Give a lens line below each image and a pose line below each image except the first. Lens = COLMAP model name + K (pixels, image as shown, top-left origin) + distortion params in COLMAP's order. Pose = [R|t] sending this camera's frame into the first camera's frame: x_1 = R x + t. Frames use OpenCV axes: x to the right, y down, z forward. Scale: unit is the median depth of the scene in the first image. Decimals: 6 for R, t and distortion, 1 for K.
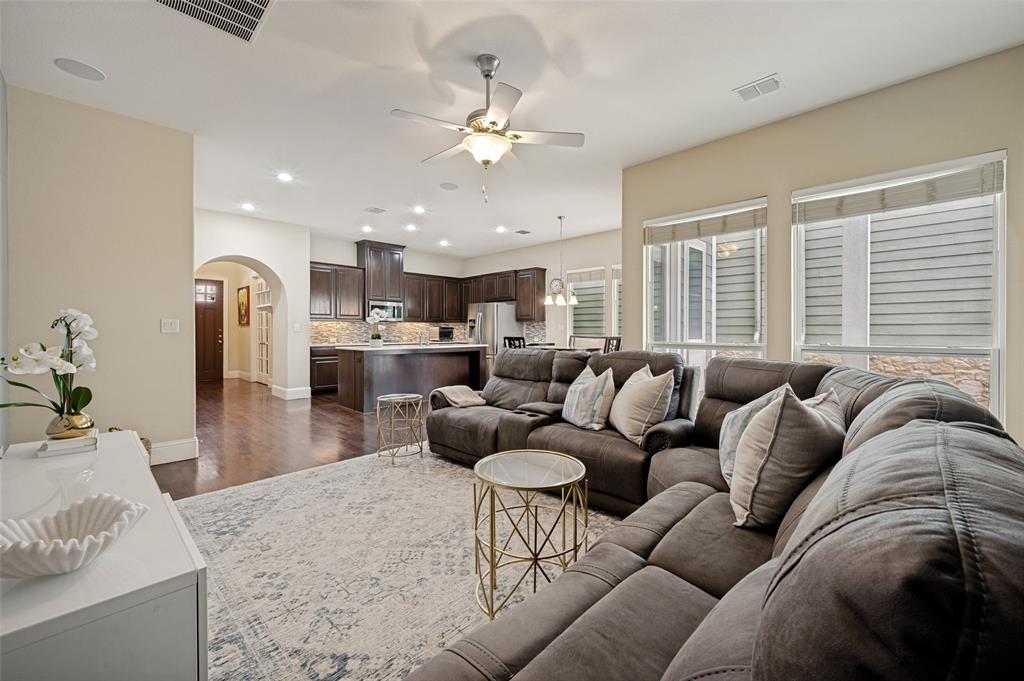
lens RADIAL K [[412.5, 0, 509.1], [0, 412.5, 334.1], [0, 0, 1]] dist [-0.003312, -0.000057]
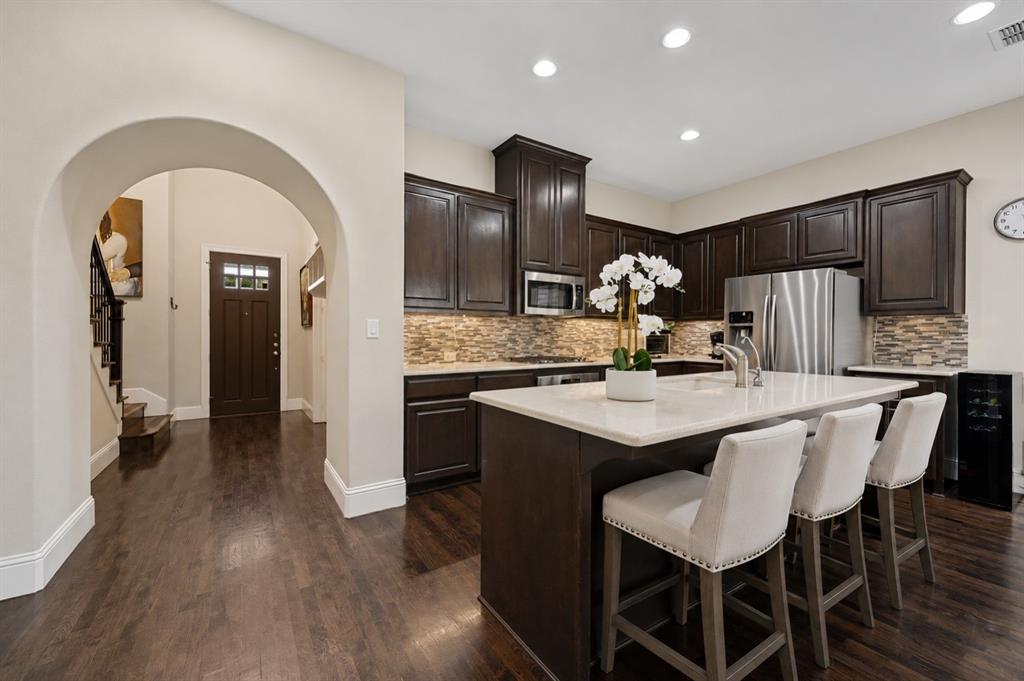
lens RADIAL K [[417.5, 0, 512.9], [0, 417.5, 339.9], [0, 0, 1]] dist [0.000521, -0.000003]
pose [[0.979202, 0.000967, -0.202886, -0.244267], [-0.000571, 0.999998, 0.002011, -0.004331], [0.202888, -0.001853, 0.979200, 0.512785]]
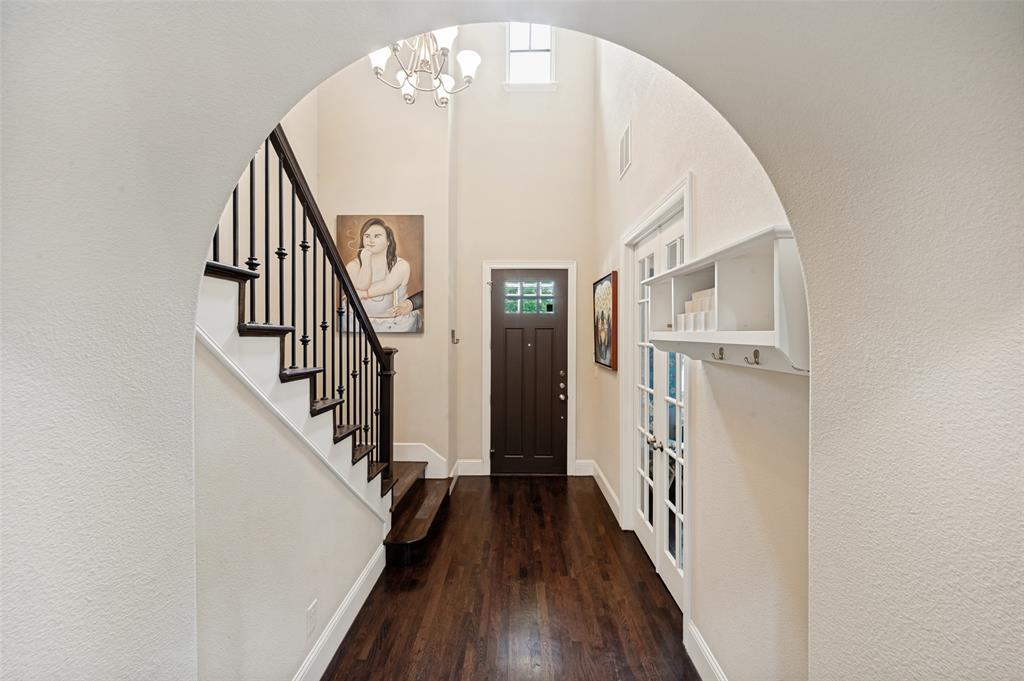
lens RADIAL K [[412.5, 0, 509.1], [0, 412.5, 334.1], [0, 0, 1]] dist [-0.003312, -0.000057]
pose [[0.695675, 0.000621, -0.718357, -0.467216], [-0.001920, 0.999998, -0.000995, -0.062935], [0.718355, 0.002072, 0.695674, 0.726178]]
